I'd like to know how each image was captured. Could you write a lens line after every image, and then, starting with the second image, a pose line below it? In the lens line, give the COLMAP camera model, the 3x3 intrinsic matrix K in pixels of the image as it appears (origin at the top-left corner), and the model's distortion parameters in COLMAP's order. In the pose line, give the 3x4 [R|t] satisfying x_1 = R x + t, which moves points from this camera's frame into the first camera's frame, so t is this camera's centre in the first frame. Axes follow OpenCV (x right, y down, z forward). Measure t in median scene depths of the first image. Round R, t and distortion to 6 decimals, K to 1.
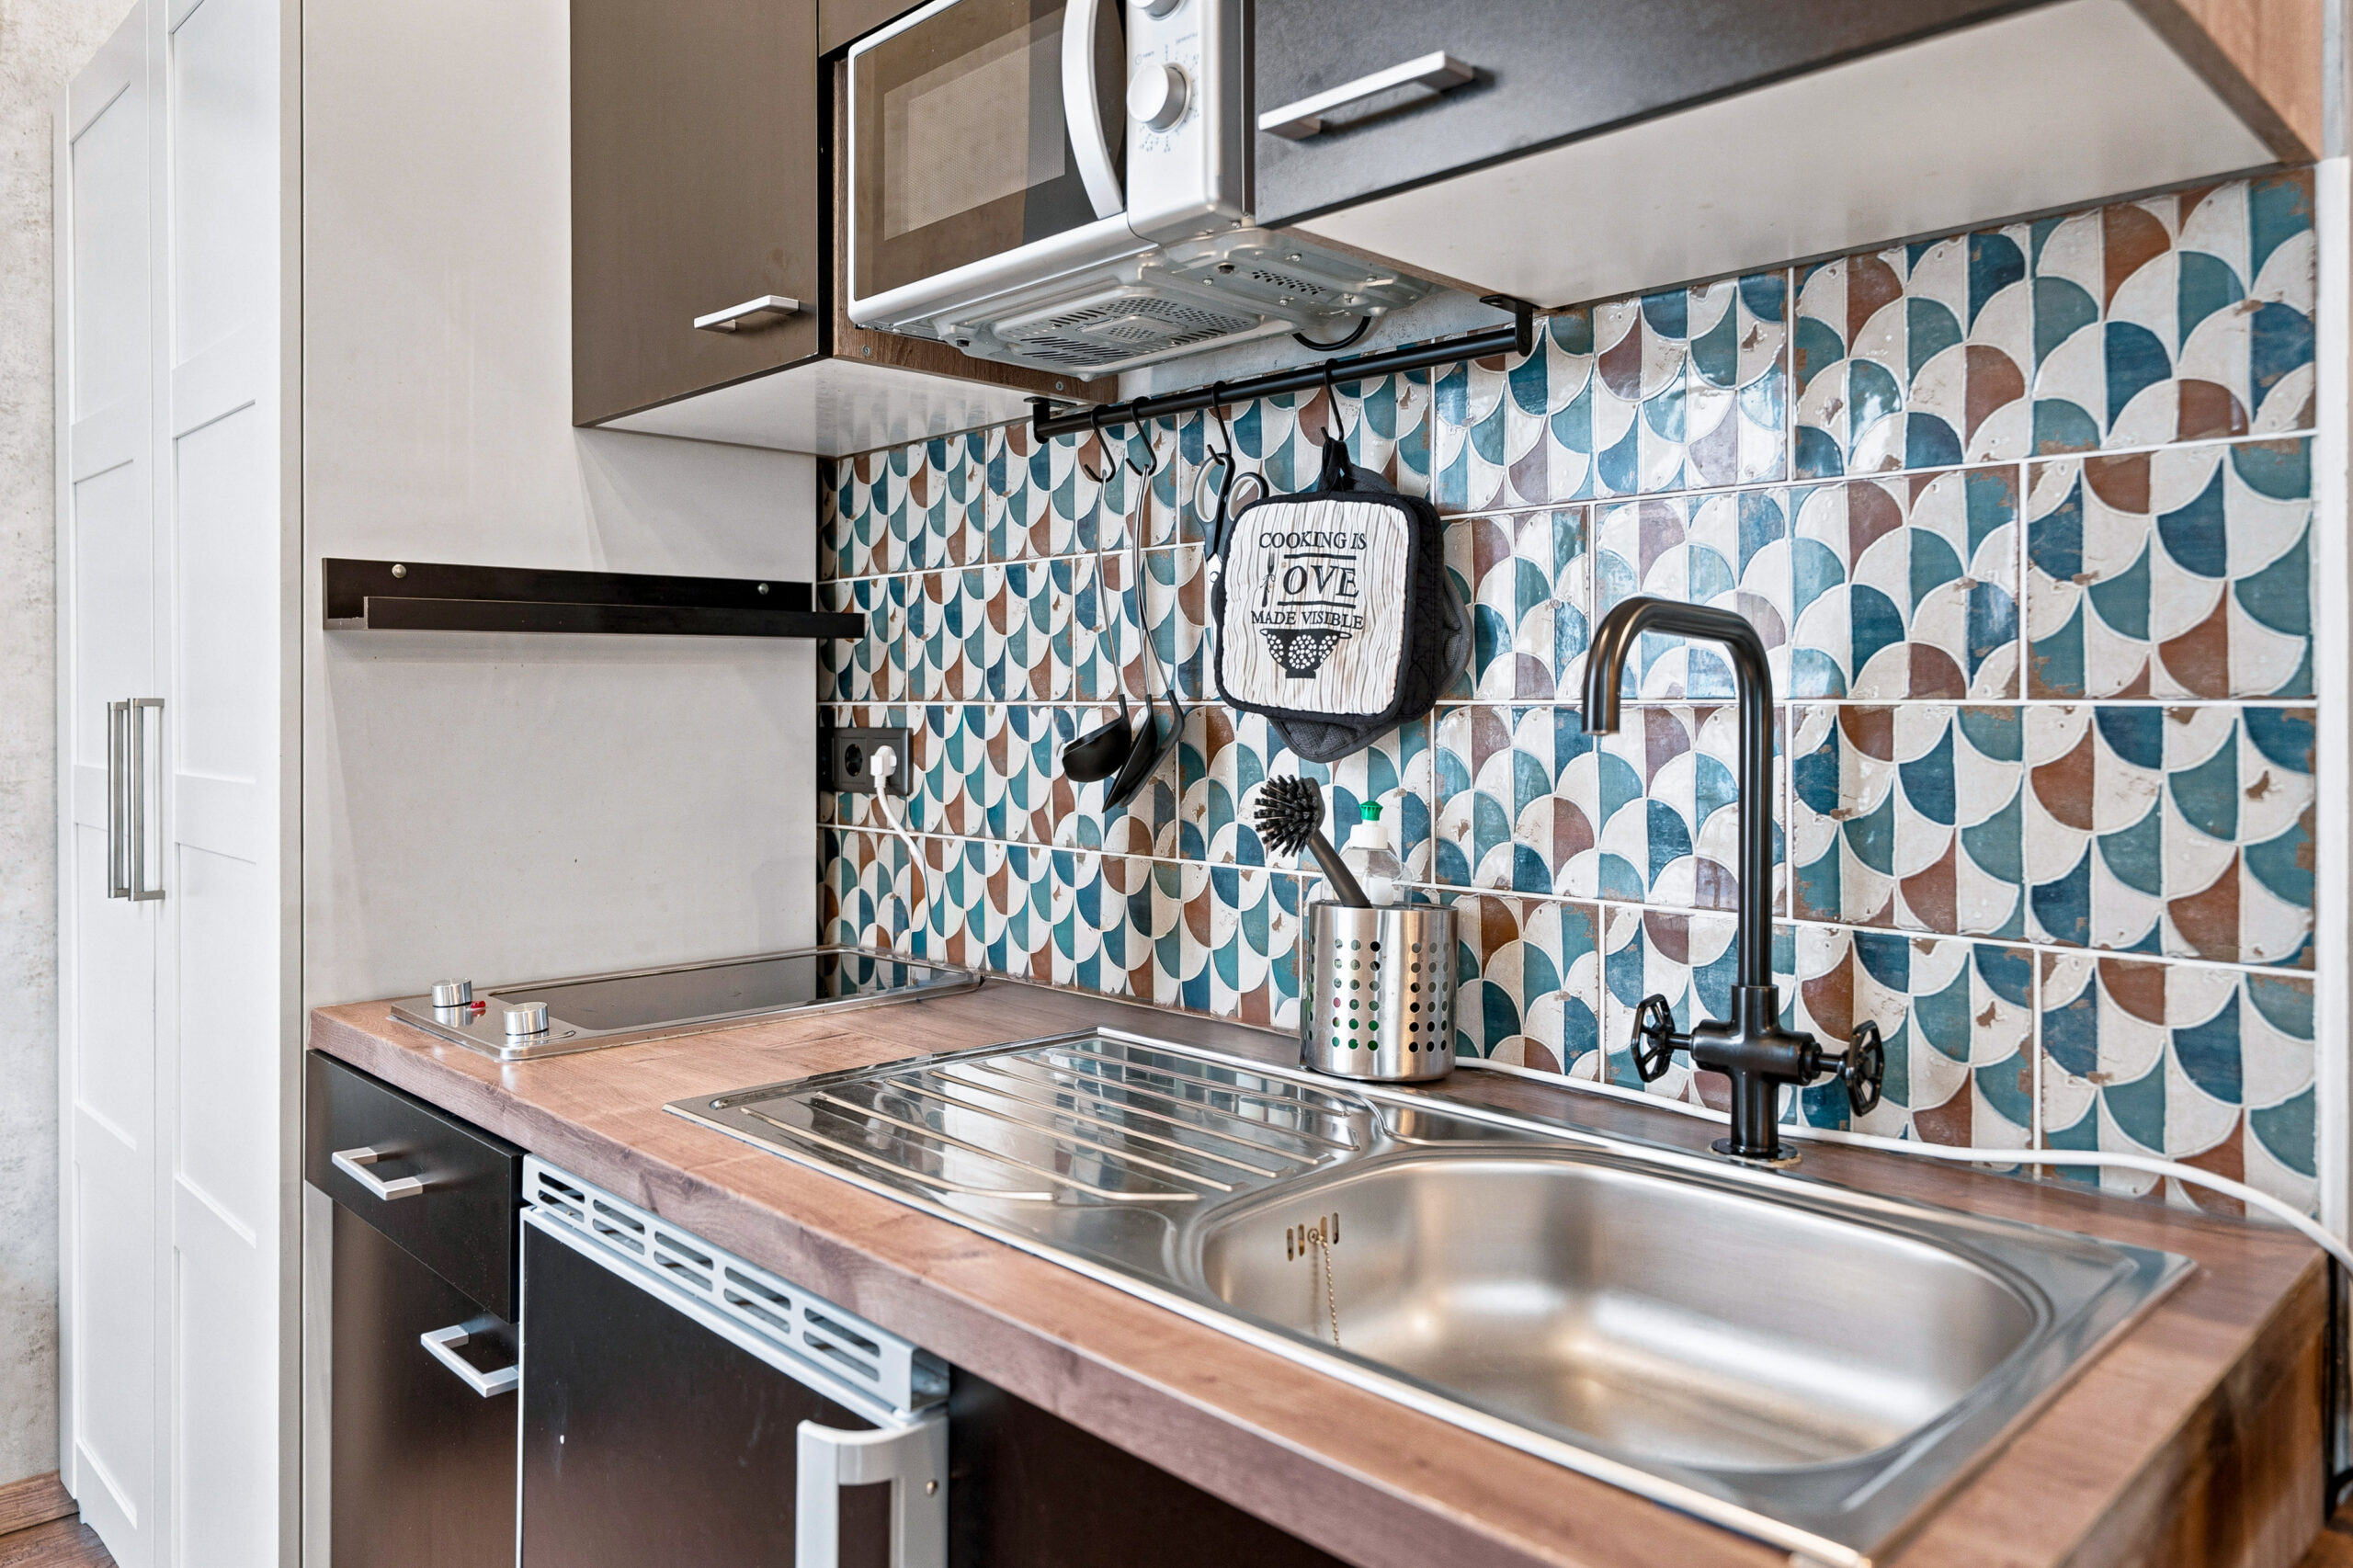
lens RADIAL K [[1592.2, 0, 1172.6], [0, 1592.2, 704.0], [0, 0, 1]] dist [0.000306, 0.000255]
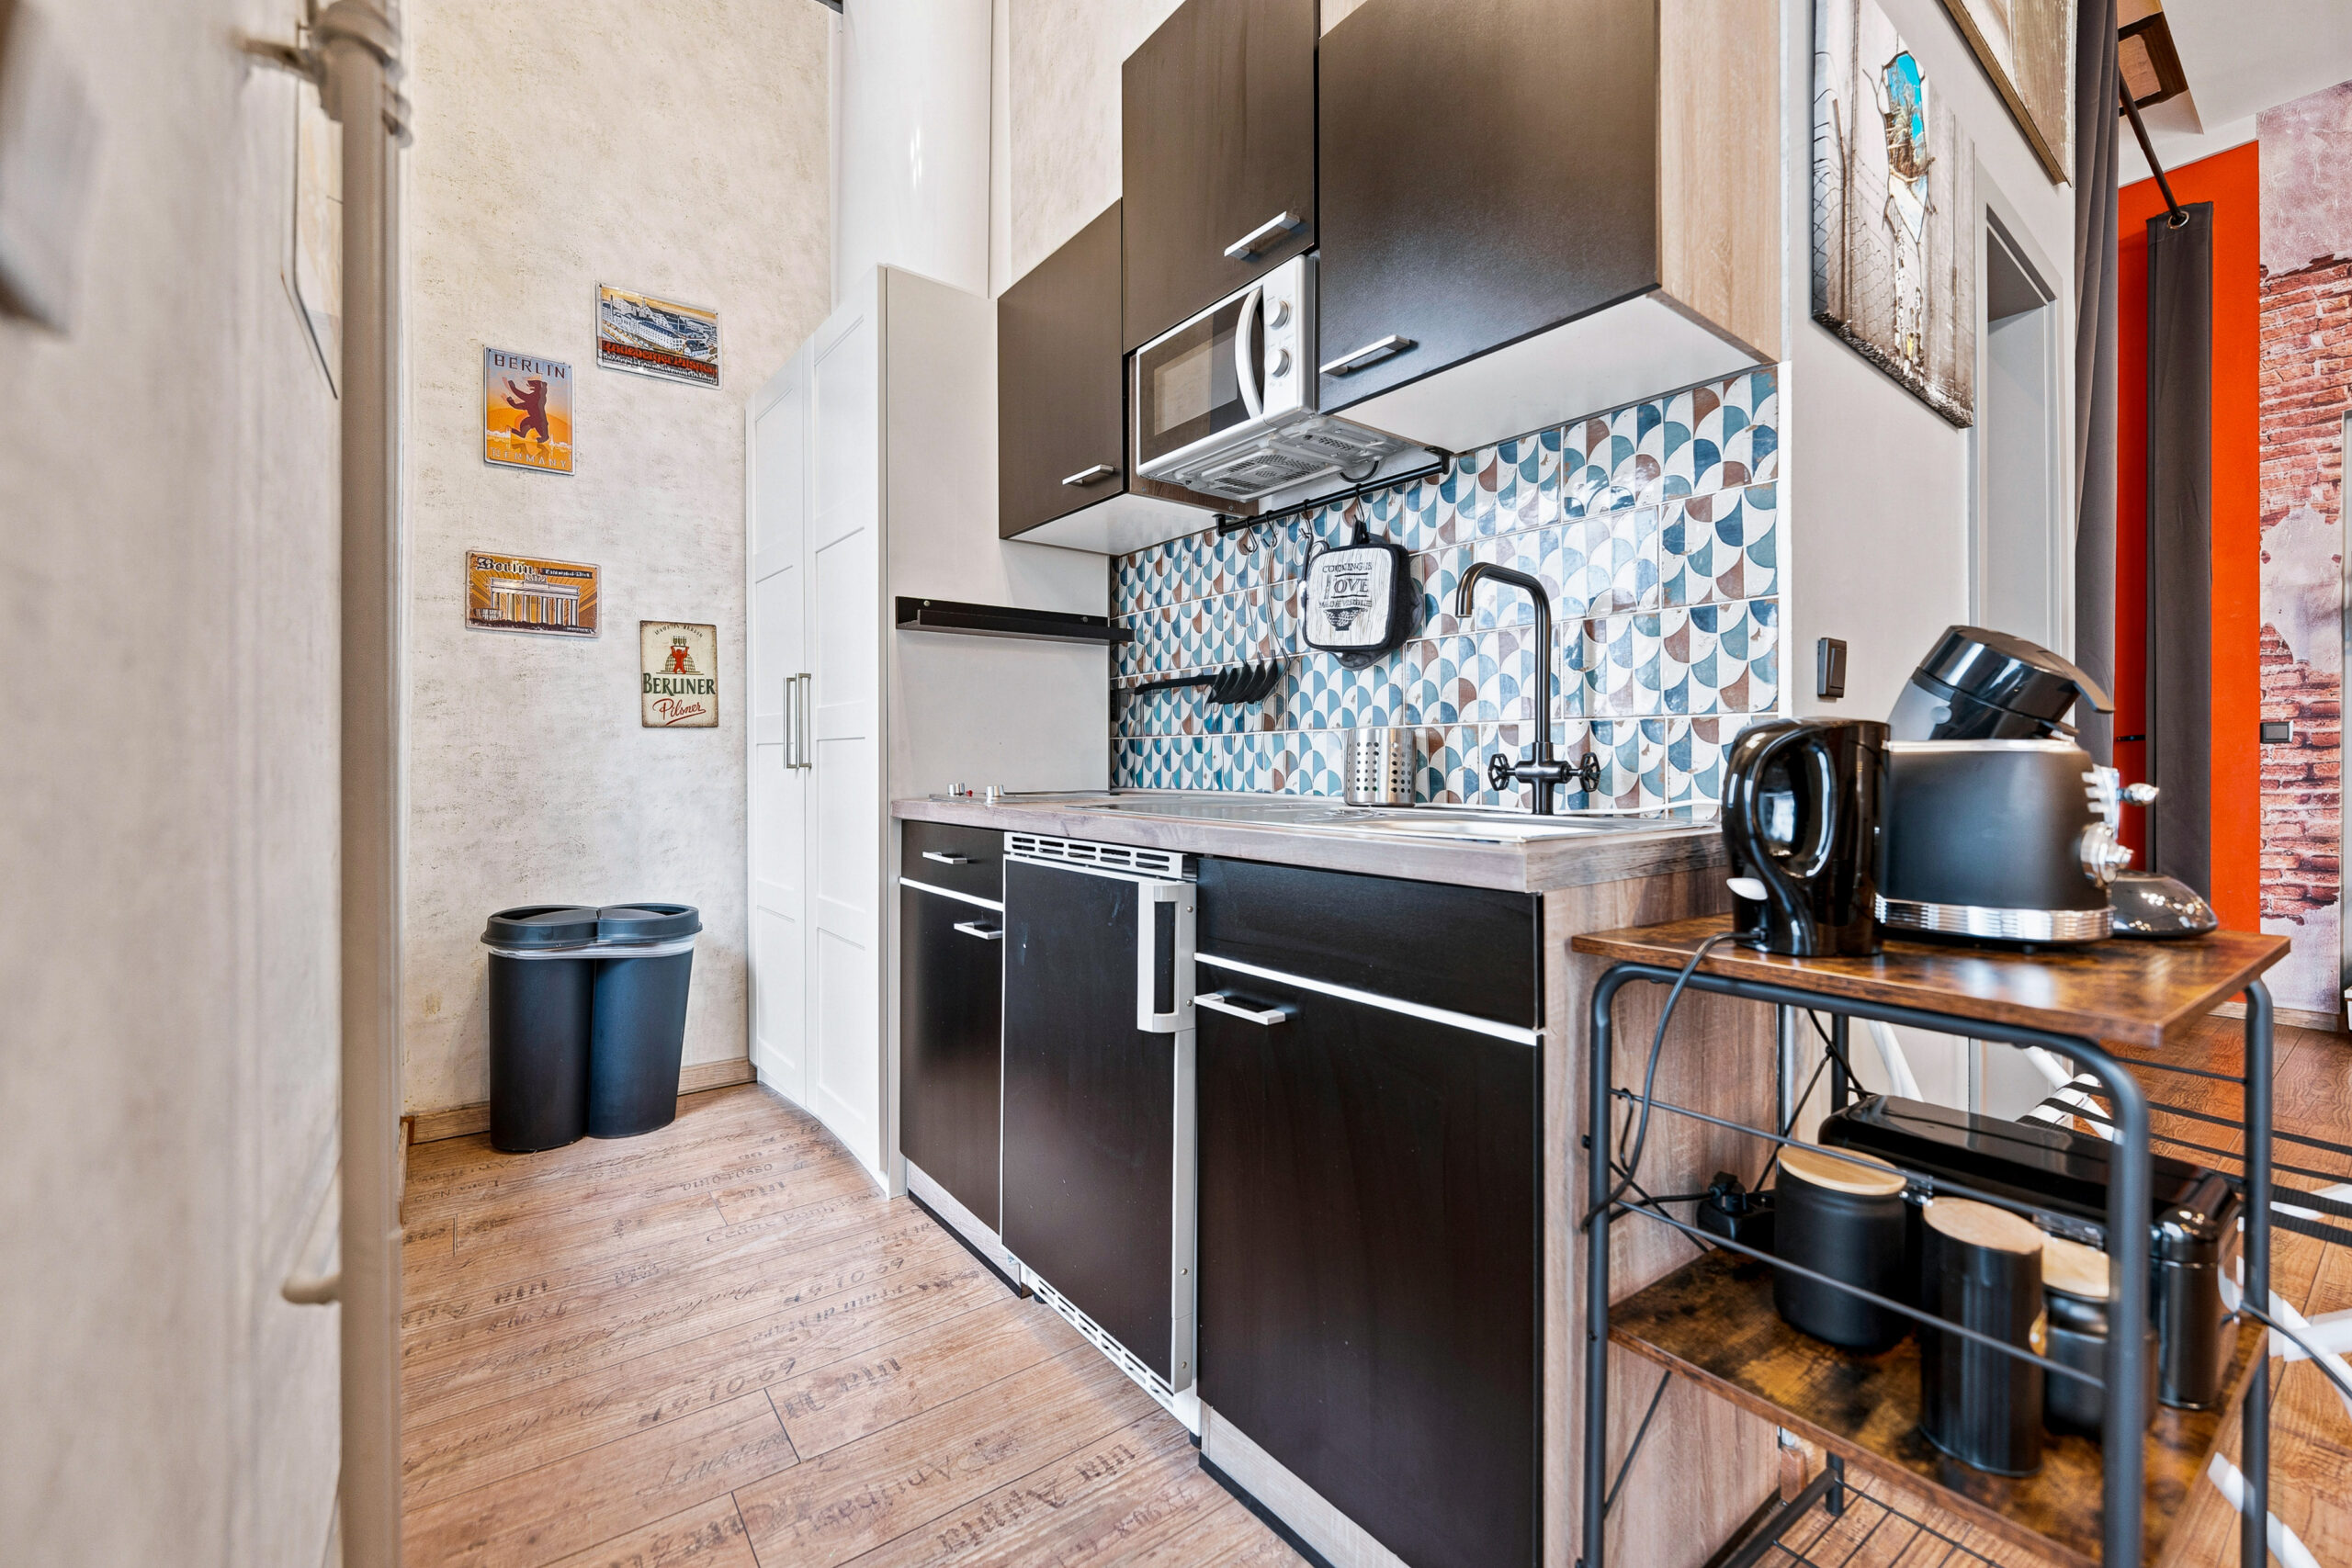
lens RADIAL K [[992.8, 0, 1176.0], [0, 992.8, 784.0], [0, 0, 1]] dist [-0.001465, -0.000242]
pose [[0.994618, -0.002331, -0.103584, -0.006137], [0.002943, 0.999979, 0.005747, 0.192650], [0.103568, -0.006021, 0.994604, -0.392371]]
